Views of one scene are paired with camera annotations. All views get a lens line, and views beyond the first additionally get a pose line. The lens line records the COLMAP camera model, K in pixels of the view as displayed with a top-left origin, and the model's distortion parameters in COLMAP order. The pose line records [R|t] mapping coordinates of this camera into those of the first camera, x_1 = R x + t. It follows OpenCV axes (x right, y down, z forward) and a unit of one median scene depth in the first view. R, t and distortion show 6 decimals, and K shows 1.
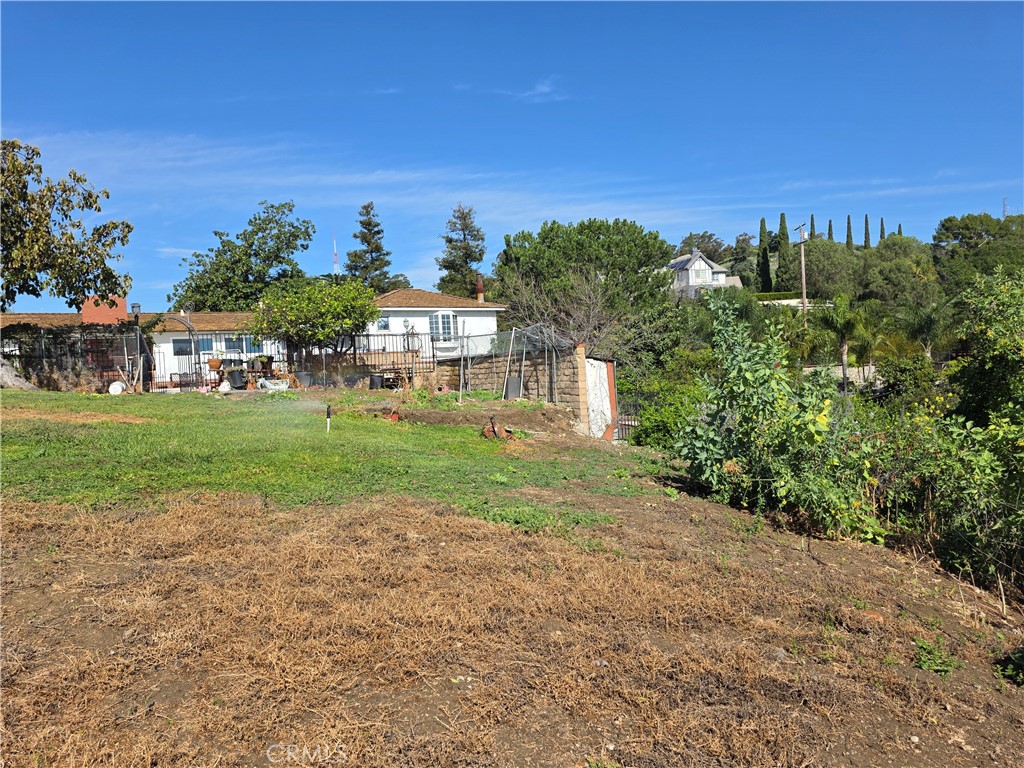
lens RADIAL K [[699.0, 0, 506.0], [0, 699.0, 398.8], [0, 0, 1]] dist [0.036560, -0.045143]
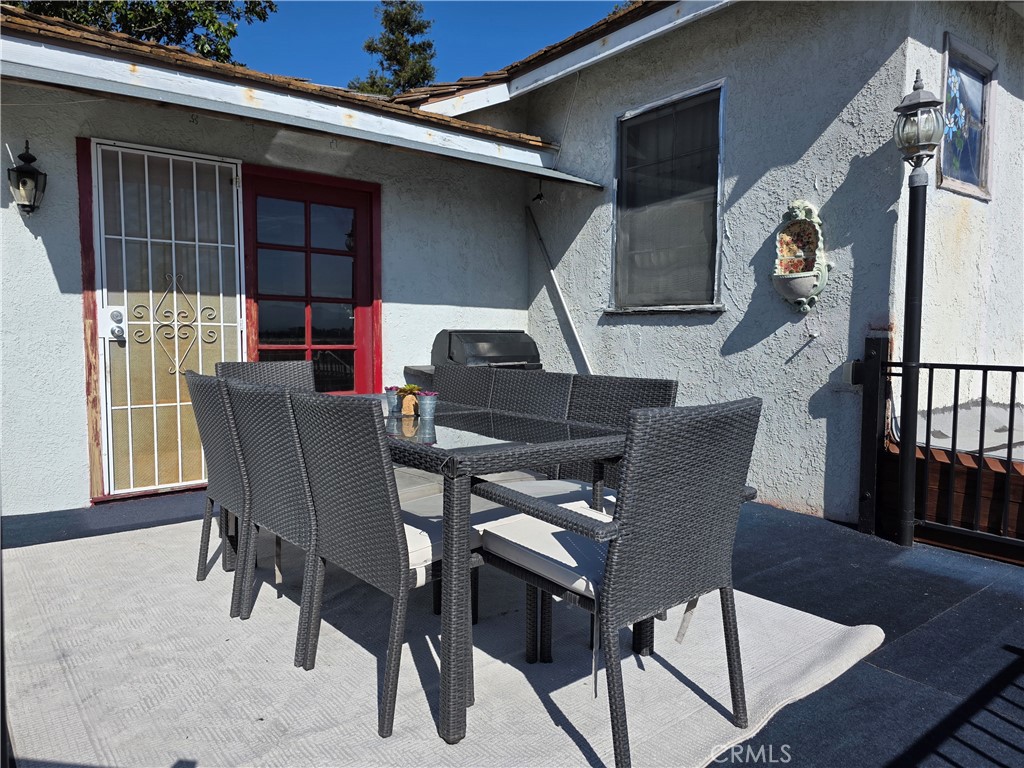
lens RADIAL K [[683.2, 0, 512.0], [0, 683.2, 384.0], [0, 0, 1]] dist [0.070883, -0.071078]
pose [[0.992981, 0.054366, 0.105042, -0.207793], [-0.057703, 0.997913, 0.028990, -0.049988], [-0.103246, -0.034847, 0.994045, 0.711730]]
